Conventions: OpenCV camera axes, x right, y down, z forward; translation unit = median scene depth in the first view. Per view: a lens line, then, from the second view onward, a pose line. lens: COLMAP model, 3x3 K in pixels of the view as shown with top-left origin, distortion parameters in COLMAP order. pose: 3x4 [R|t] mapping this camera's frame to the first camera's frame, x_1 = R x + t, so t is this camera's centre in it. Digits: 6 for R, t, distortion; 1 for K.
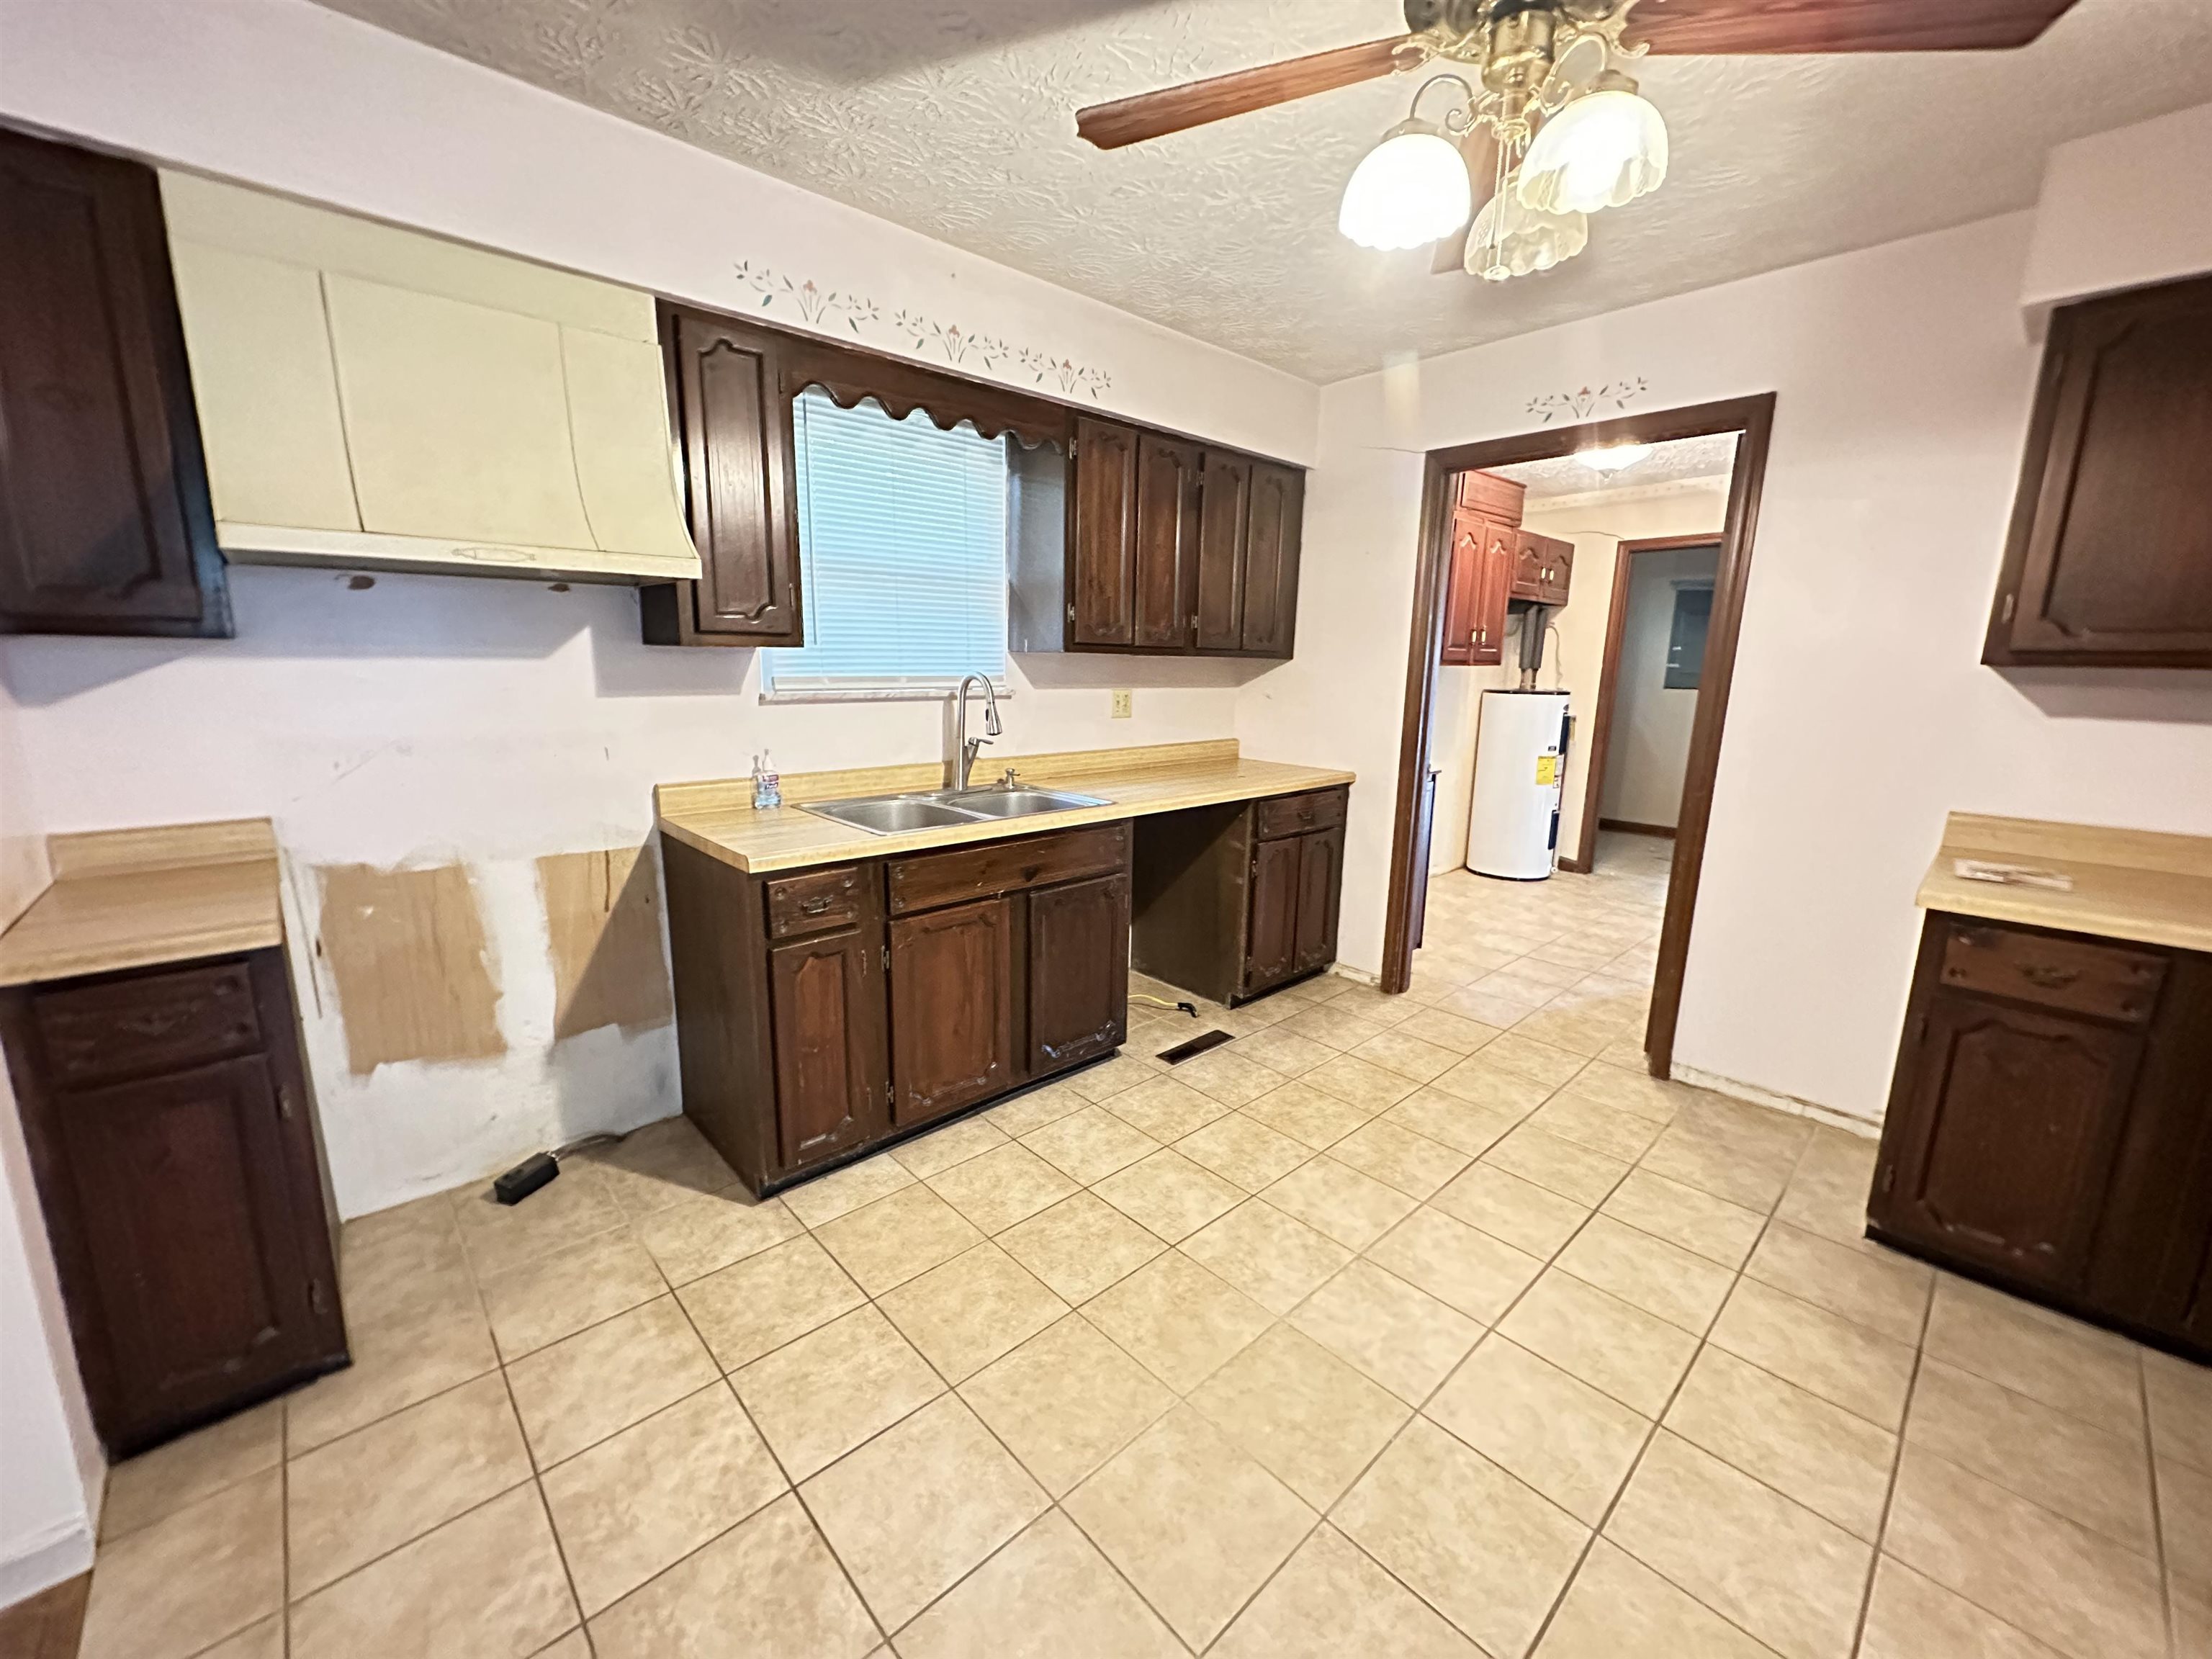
lens RADIAL K [[878.6, 0, 1105.5], [0, 878.6, 832.1], [0, 0, 1]] dist [0.000261, 0.000120]
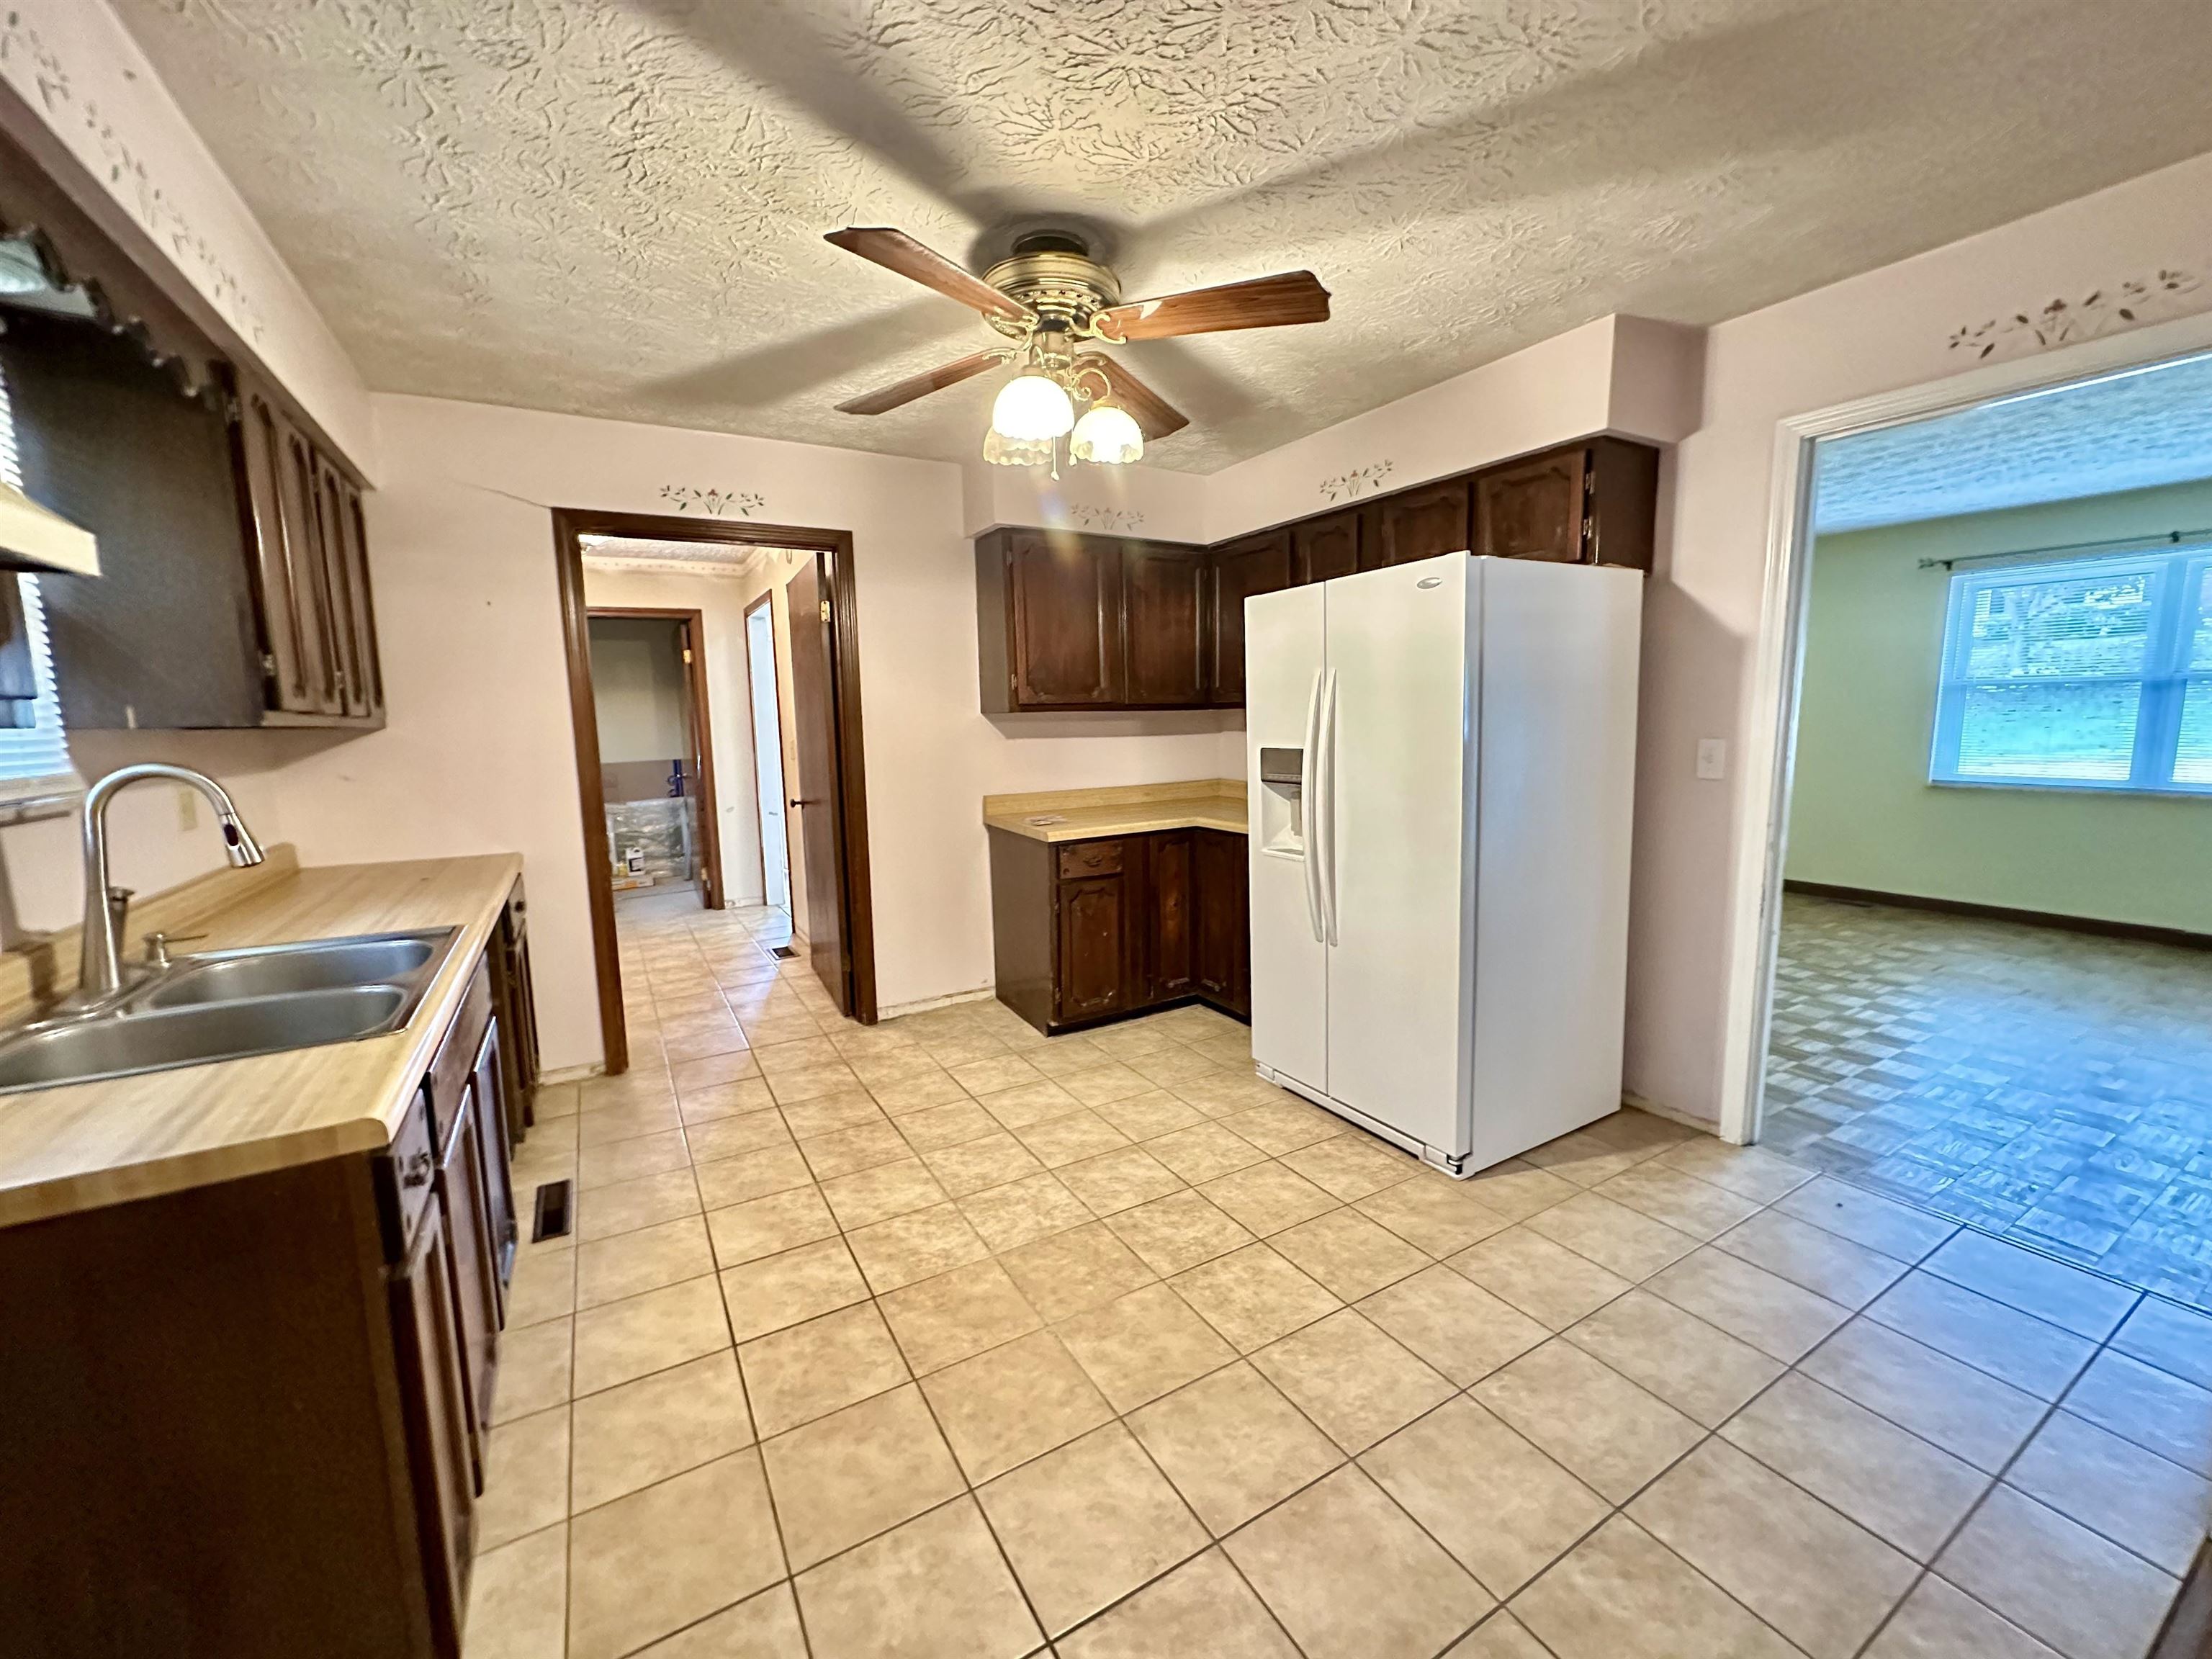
lens RADIAL K [[878.6, 0, 1105.5], [0, 878.6, 832.1], [0, 0, 1]] dist [0.000261, 0.000120]
pose [[0.219505, -0.152461, 0.963625, -0.678582], [0.215283, 0.970936, 0.104578, -0.084350], [-0.951562, 0.184496, 0.245948, 0.362369]]
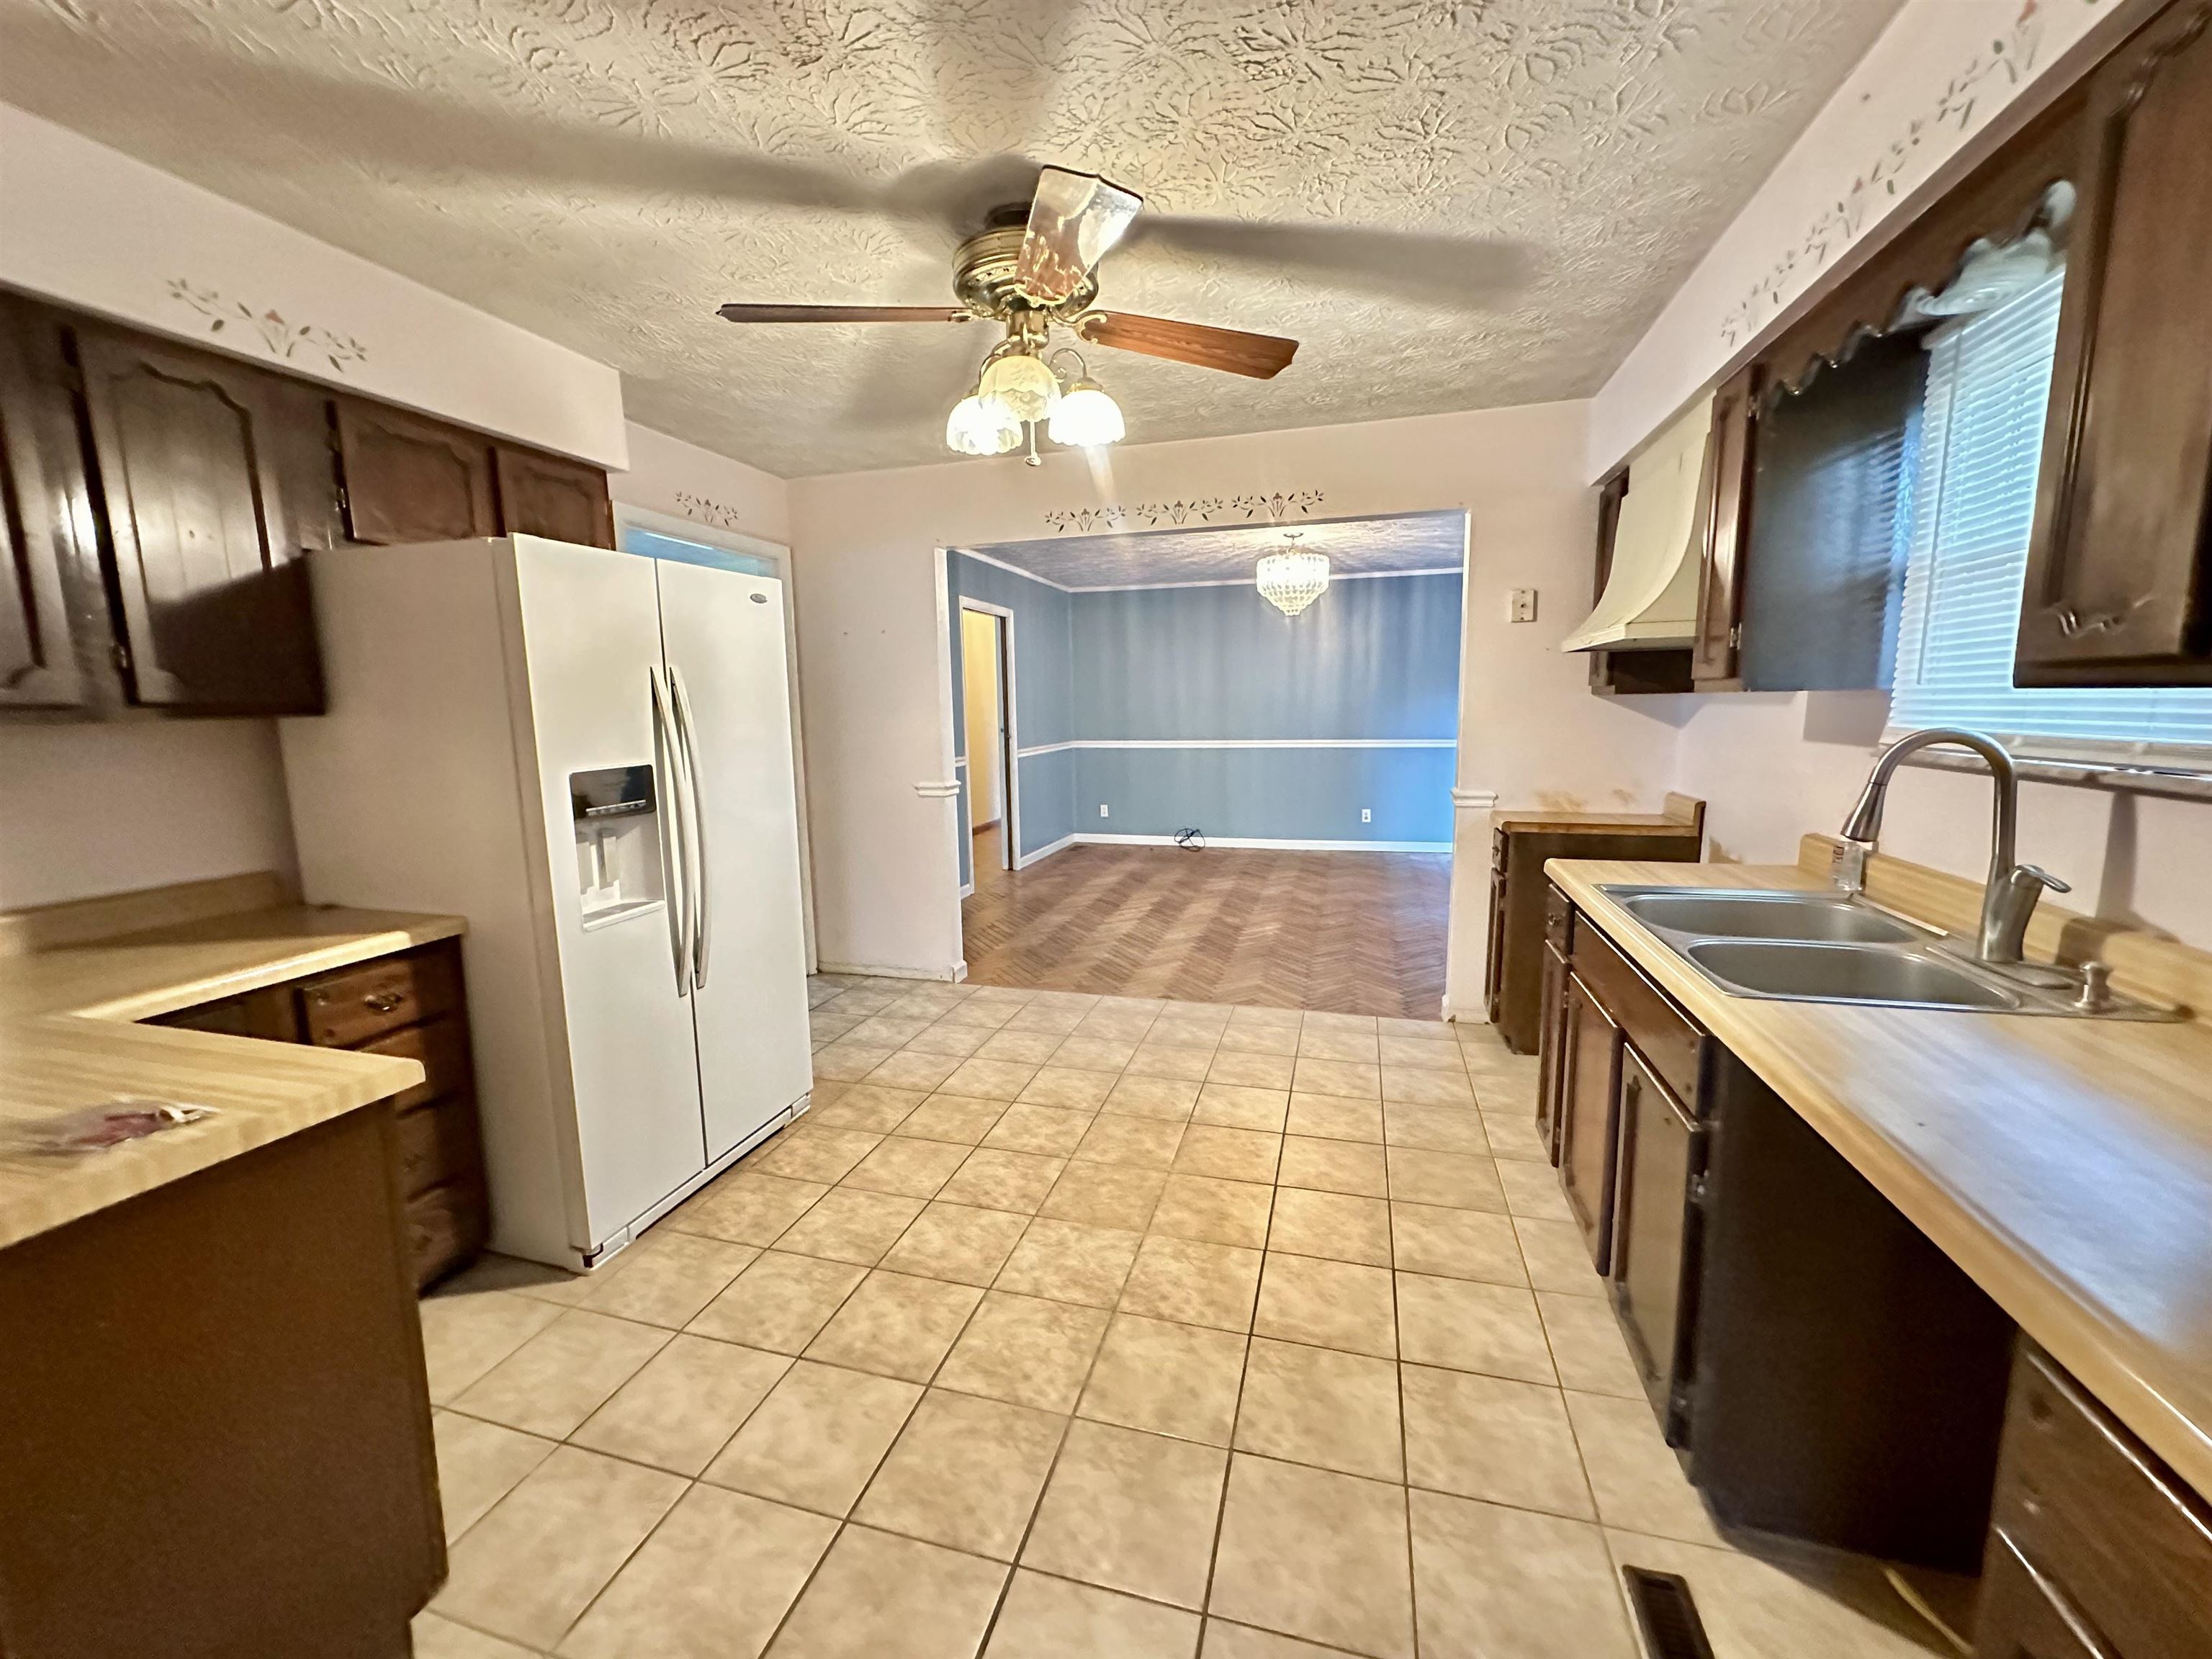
lens RADIAL K [[878.6, 0, 1105.5], [0, 878.6, 832.1], [0, 0, 1]] dist [0.000261, 0.000120]
pose [[-0.855546, 0.075314, -0.512219, 0.678058], [-0.099253, 0.947152, 0.305044, -0.285395], [0.508123, 0.311819, -0.802857, 1.443410]]
